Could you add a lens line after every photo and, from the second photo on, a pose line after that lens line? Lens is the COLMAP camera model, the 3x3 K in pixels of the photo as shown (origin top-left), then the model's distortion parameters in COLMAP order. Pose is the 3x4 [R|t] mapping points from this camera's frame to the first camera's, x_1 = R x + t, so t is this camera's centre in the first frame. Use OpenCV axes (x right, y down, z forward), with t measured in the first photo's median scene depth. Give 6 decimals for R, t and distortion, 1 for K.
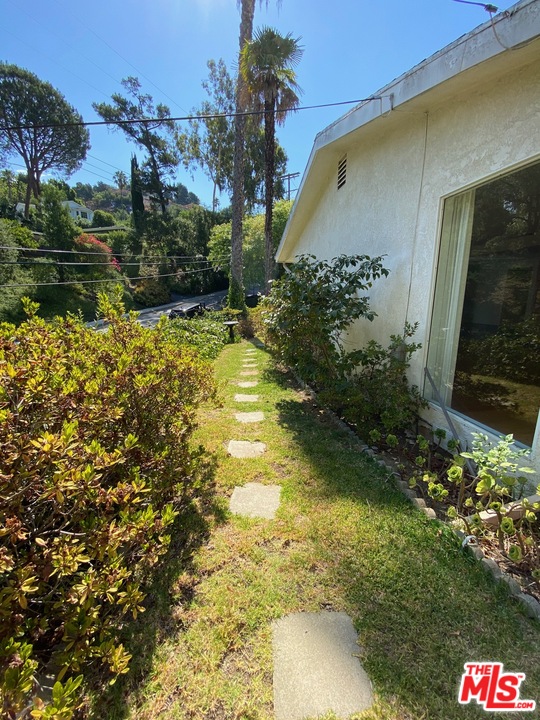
lens RADIAL K [[295.8, 0, 270.0], [0, 295.8, 360.0], [0, 0, 1]] dist [0.023025, -0.022276]
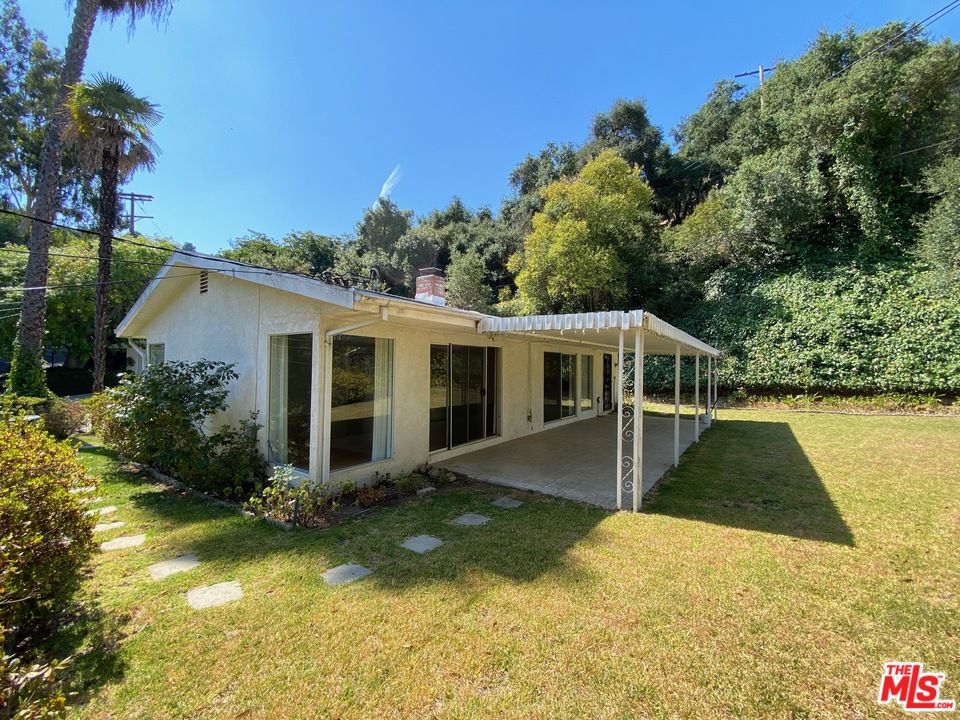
lens RADIAL K [[394.4, 0, 479.1], [0, 394.4, 363.4], [0, 0, 1]] dist [0.023025, -0.022276]
pose [[0.704456, 0.020727, 0.709445, -0.115801], [0.135392, 0.977294, -0.162992, 0.092349], [-0.696715, 0.210874, 0.685654, -0.926261]]
